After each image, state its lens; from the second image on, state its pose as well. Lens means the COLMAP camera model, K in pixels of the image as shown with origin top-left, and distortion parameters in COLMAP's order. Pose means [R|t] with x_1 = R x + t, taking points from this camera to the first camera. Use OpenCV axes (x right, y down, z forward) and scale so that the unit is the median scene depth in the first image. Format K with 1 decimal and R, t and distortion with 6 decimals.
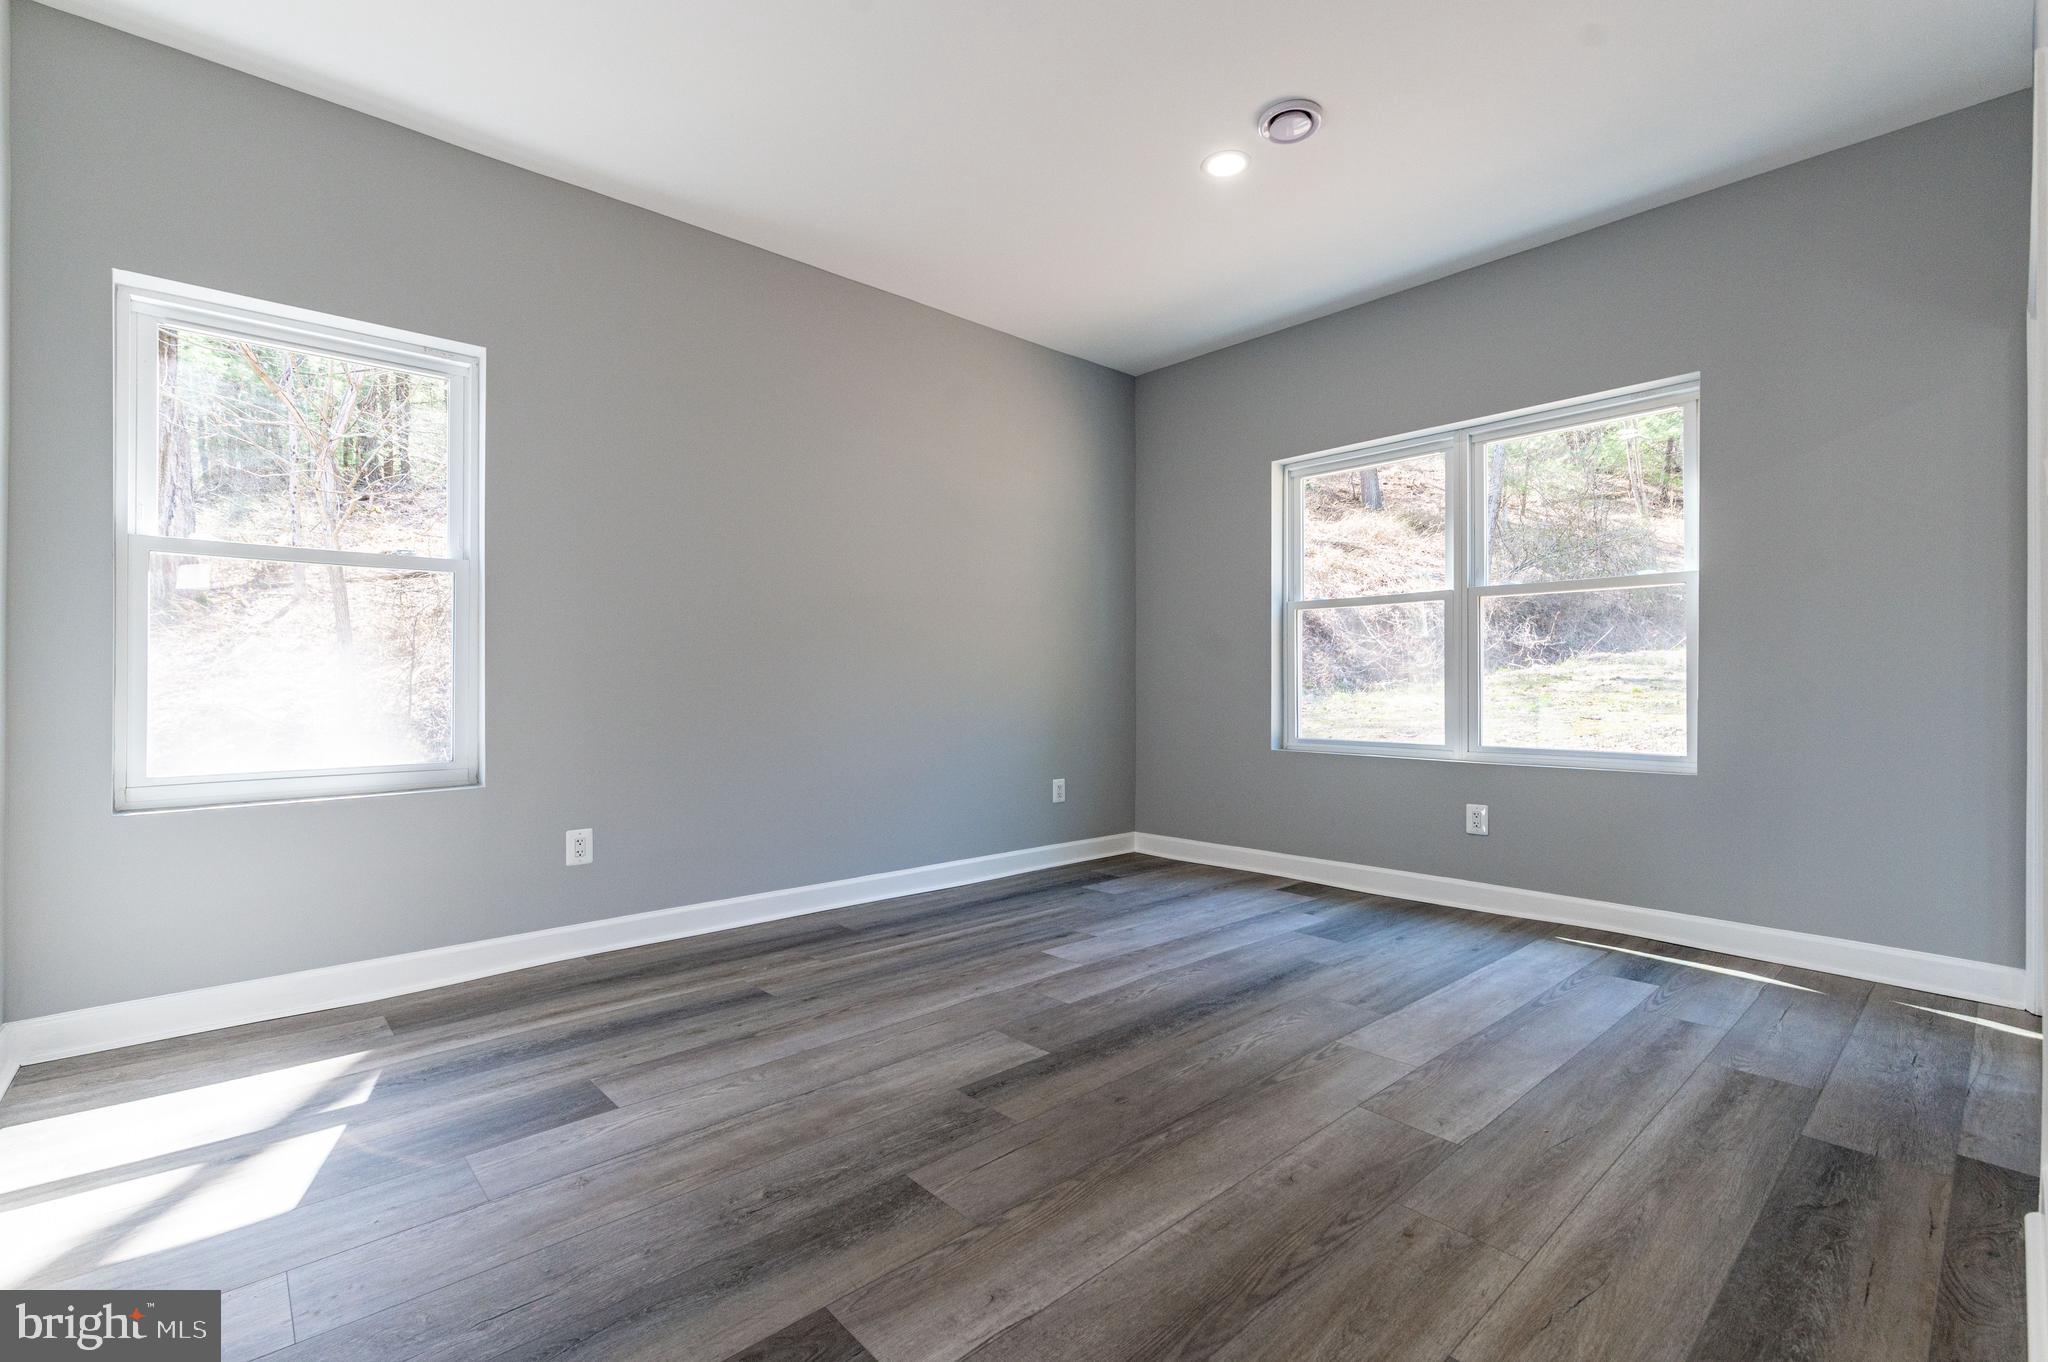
lens RADIAL K [[894.3, 0, 1029.1], [0, 894.3, 678.2], [0, 0, 1]] dist [-0.000702, 0.000038]
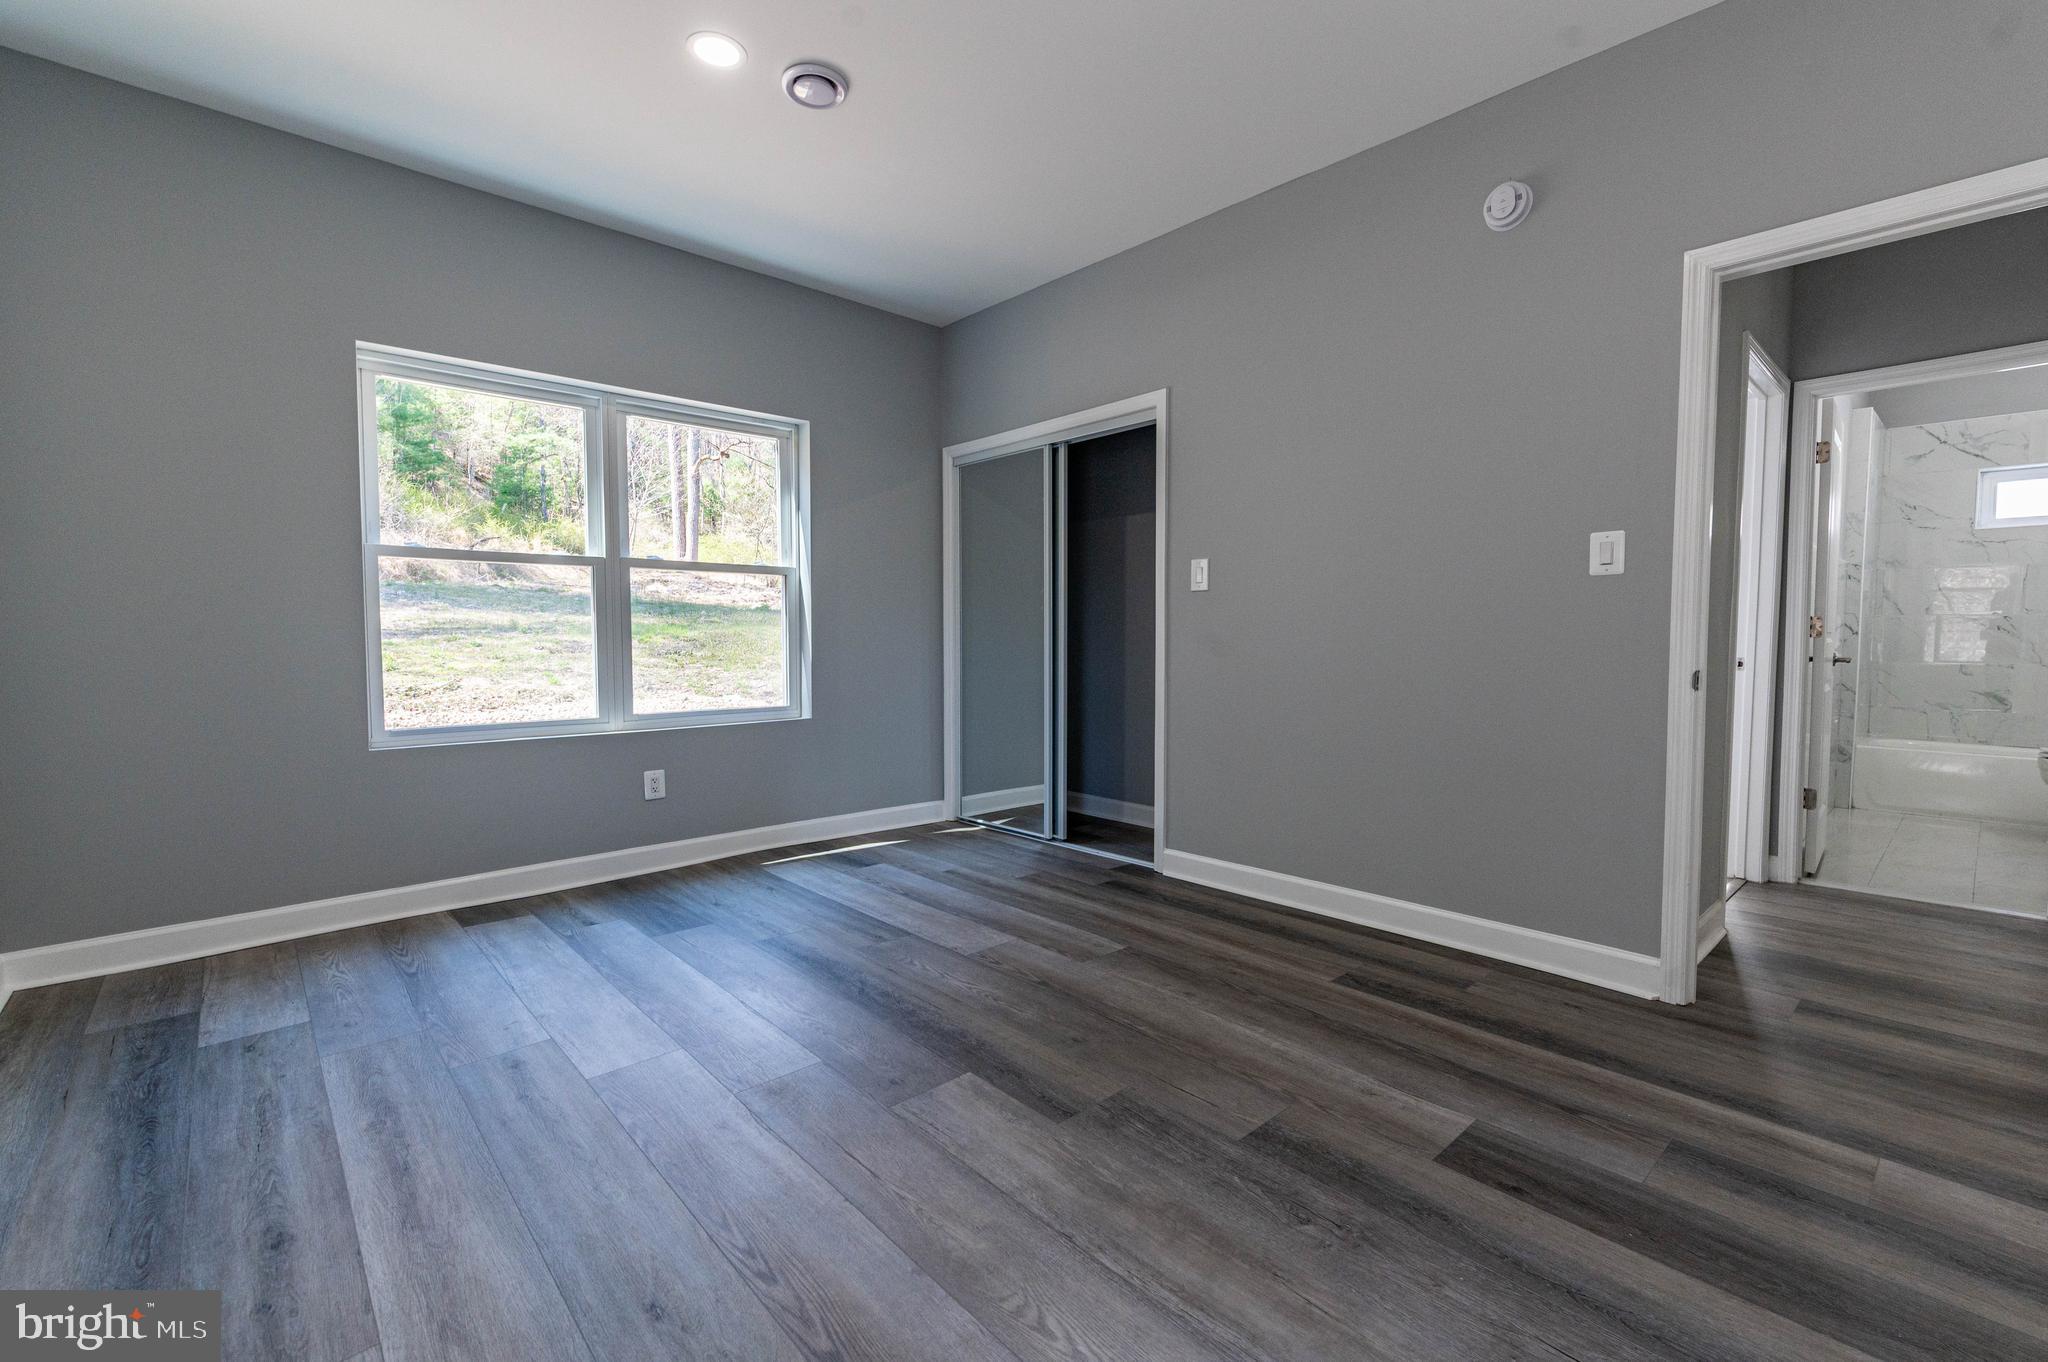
lens RADIAL K [[894.3, 0, 1029.1], [0, 894.3, 678.2], [0, 0, 1]] dist [-0.000702, 0.000038]
pose [[-0.004880, -0.050997, 0.998687, -0.762010], [-0.006340, 0.998680, 0.050966, -0.030708], [-0.999968, -0.006083, -0.005197, 0.817414]]
